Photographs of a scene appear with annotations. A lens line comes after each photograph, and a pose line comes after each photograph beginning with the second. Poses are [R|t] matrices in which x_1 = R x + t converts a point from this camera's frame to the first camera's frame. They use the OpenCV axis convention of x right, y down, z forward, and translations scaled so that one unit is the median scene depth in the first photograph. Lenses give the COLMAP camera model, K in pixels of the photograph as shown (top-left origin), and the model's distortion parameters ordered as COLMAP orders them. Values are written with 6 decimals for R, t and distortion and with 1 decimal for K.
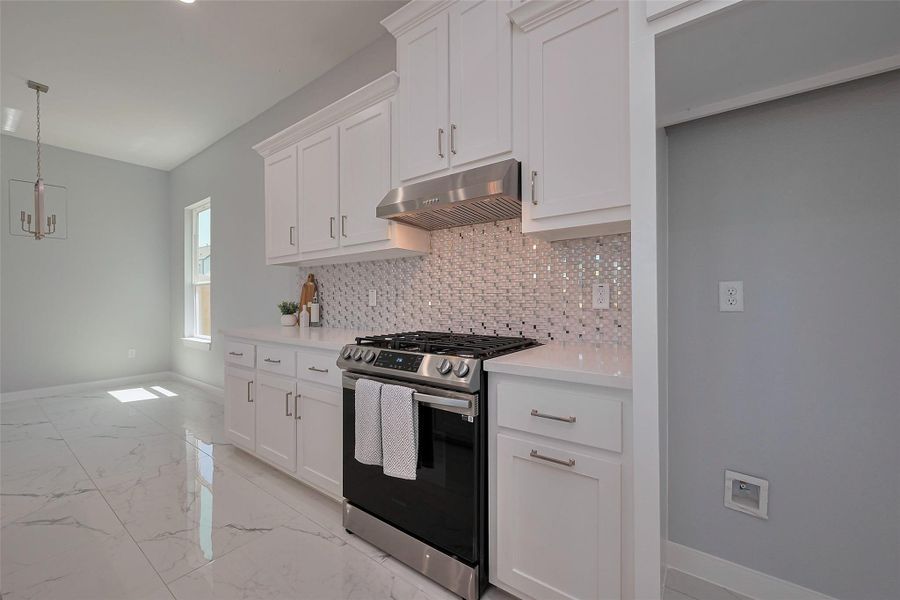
lens RADIAL K [[369.2, 0, 440.8], [0, 369.2, 300.7], [0, 0, 1]] dist [0.000988, 0.000205]
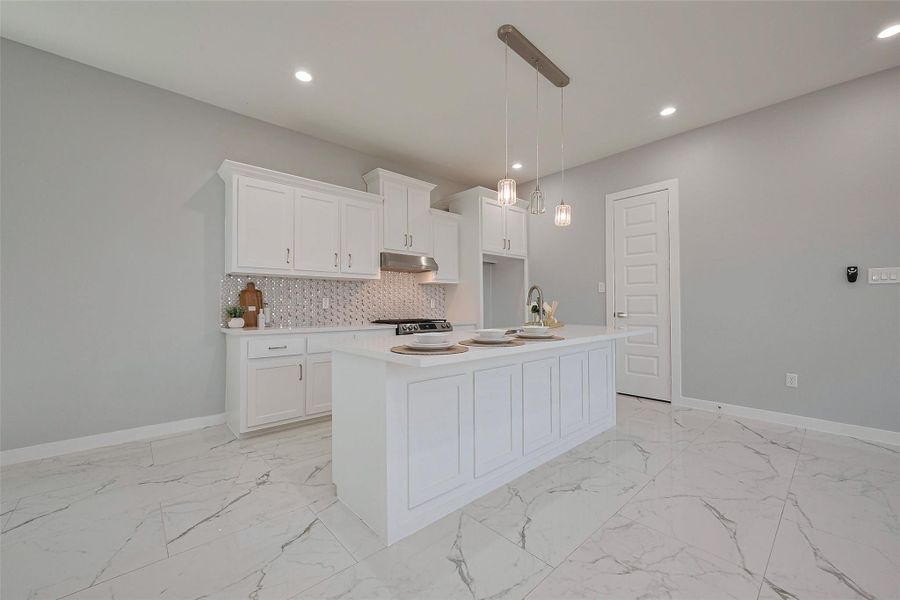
lens RADIAL K [[352.5, 0, 451.0], [0, 352.5, 303.0], [0, 0, 1]] dist [-0.001649, -0.000066]
pose [[0.174193, 0.011624, 0.984643, -1.741906], [0.004450, 0.999911, -0.012592, 0.013121], [-0.984702, 0.006575, 0.174125, 0.241486]]
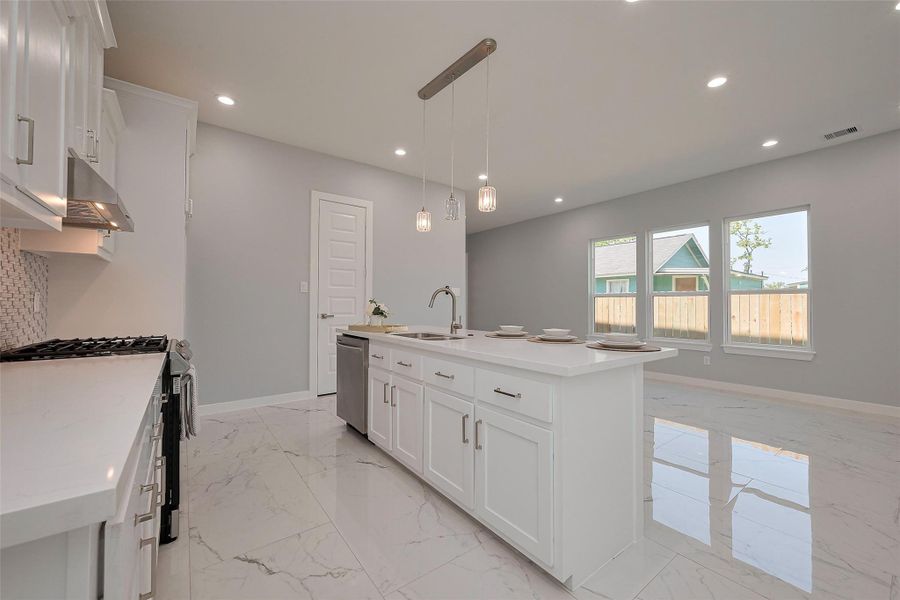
lens RADIAL K [[356.0, 0, 450.0], [0, 356.0, 300.0], [0, 0, 1]] dist [0.001476, 0.000236]
pose [[-0.964582, 0.004438, 0.263746, -0.907381], [0.000740, 0.999900, -0.014117, -0.001474], [-0.263783, -0.013422, -0.964489, 1.292884]]
